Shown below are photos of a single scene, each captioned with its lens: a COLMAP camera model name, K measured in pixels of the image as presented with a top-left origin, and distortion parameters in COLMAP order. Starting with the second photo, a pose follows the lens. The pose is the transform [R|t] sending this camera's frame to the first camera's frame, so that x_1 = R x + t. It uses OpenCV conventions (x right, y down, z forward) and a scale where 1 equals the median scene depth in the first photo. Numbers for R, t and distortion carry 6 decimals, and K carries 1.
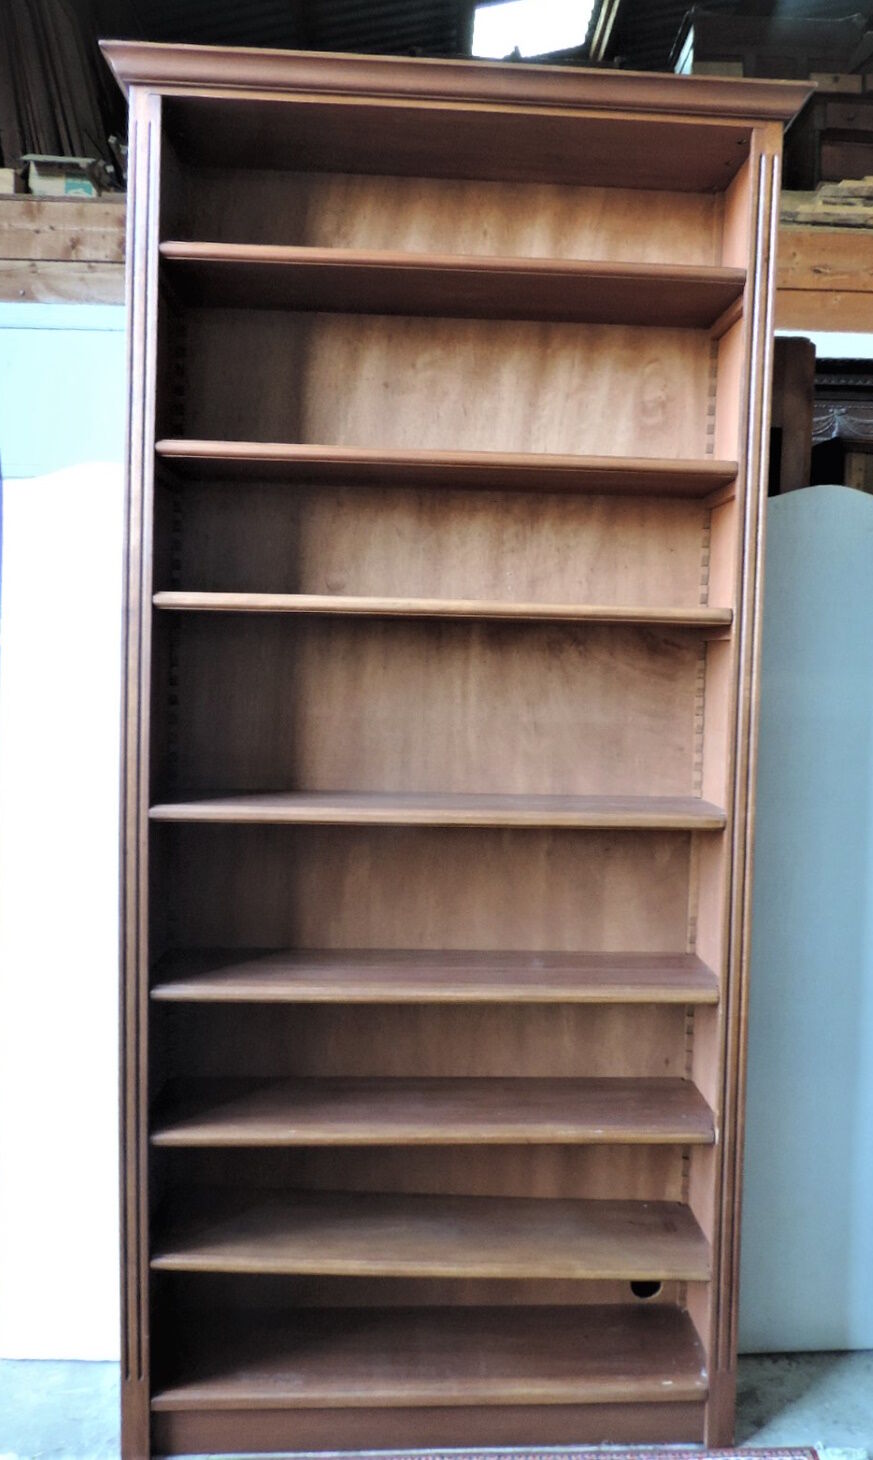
lens RADIAL K [[1134.5, 0, 454.5], [0, 1134.5, 718.1], [0, 0, 1]] dist [0.002868, 0.015670]
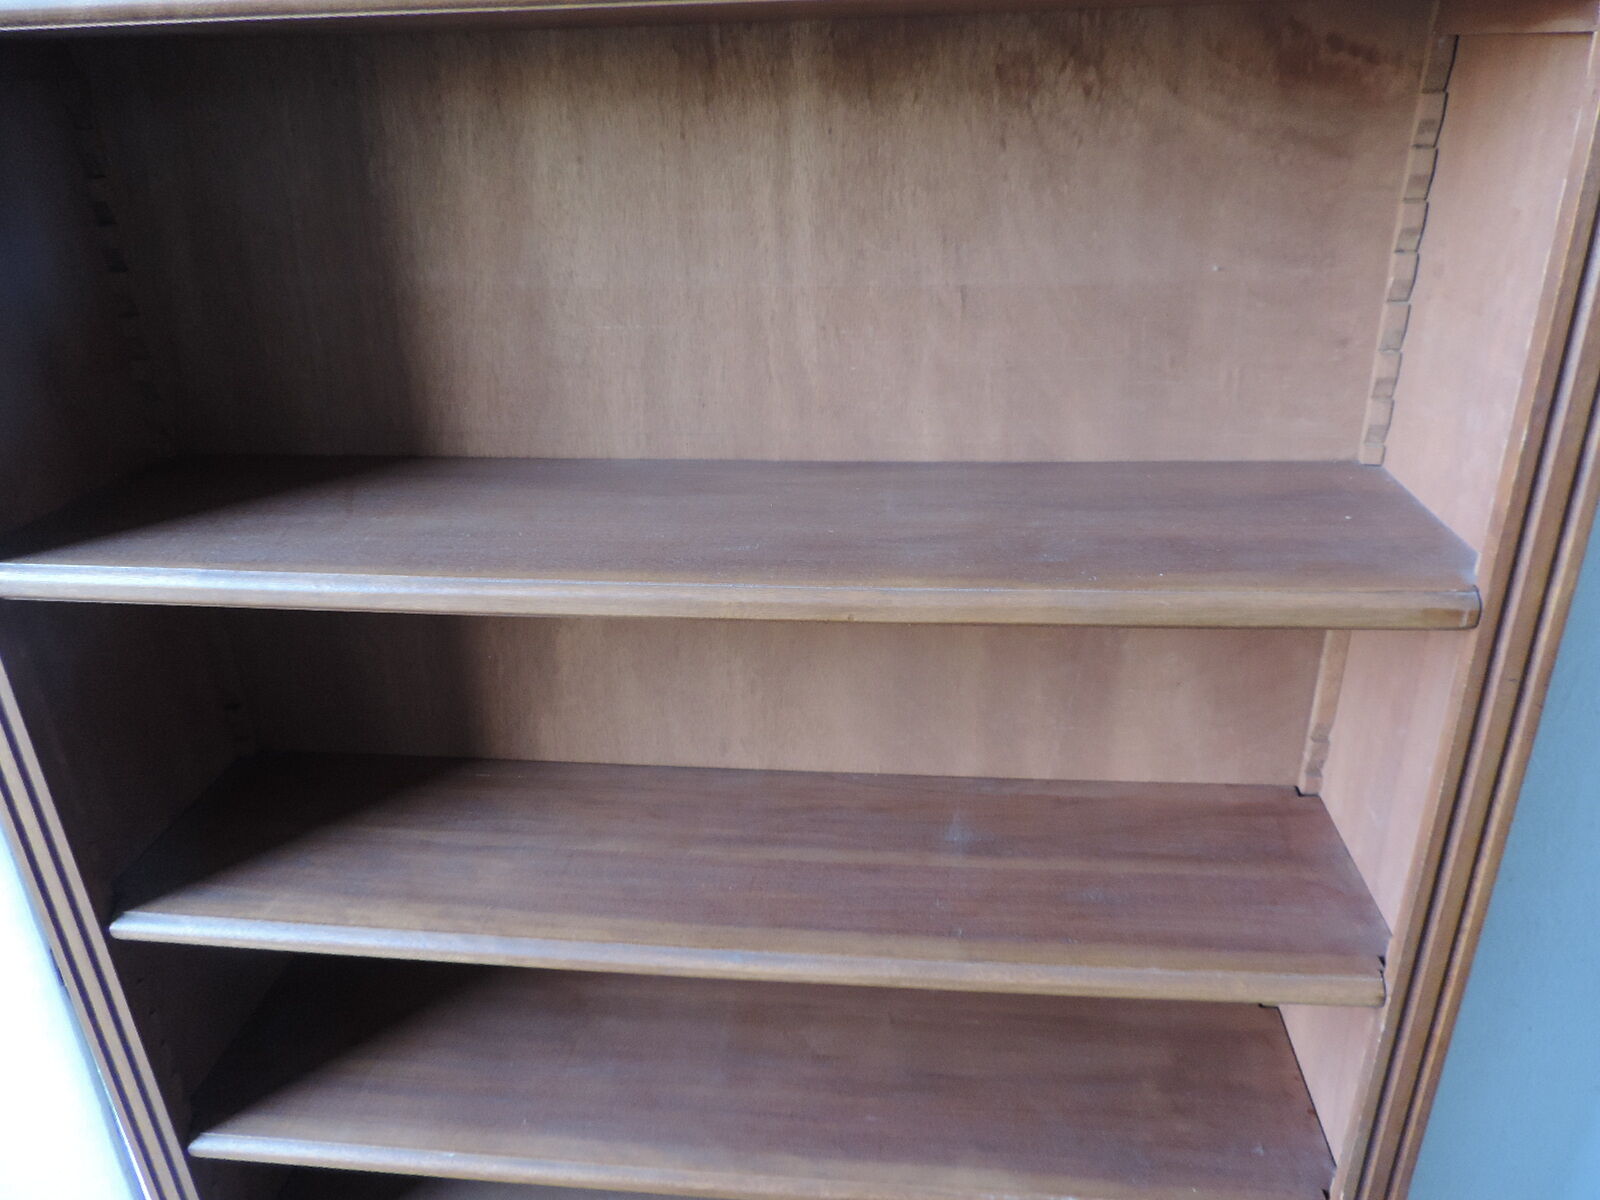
lens RADIAL K [[1154.6, 0, 793.4], [0, 1154.6, 597.3], [0, 0, 1]] dist [-0.000472, -0.013269]
pose [[0.986355, 0.015442, -0.163909, 0.080709], [0.047016, 0.927710, 0.370330, -0.048093], [0.157778, -0.372983, 0.914325, 0.582224]]
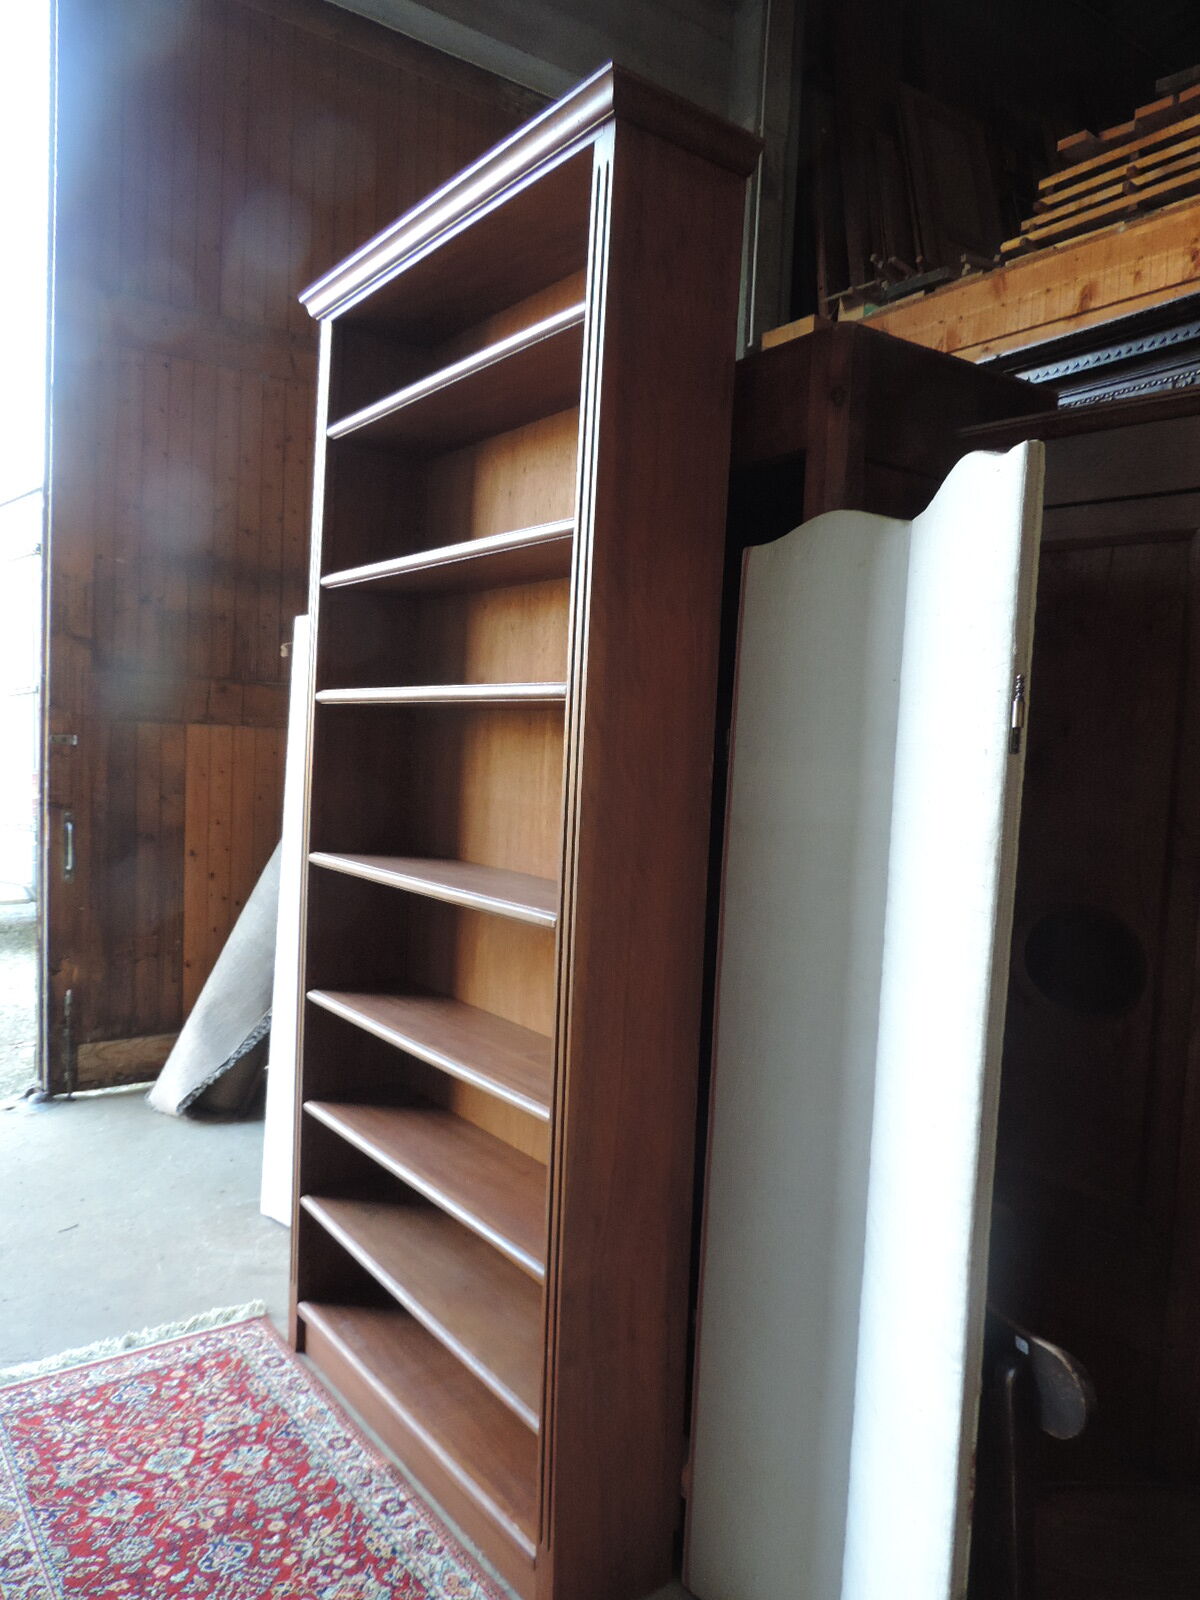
lens RADIAL K [[1154.6, 0, 598.2], [0, 1154.6, 805.1], [0, 0, 1]] dist [-0.000472, -0.013269]
pose [[0.546650, 0.042181, -0.836298, 0.908397], [-0.073161, 0.997317, 0.002480, -0.004503], [0.834159, 0.059829, 0.548269, 0.473506]]
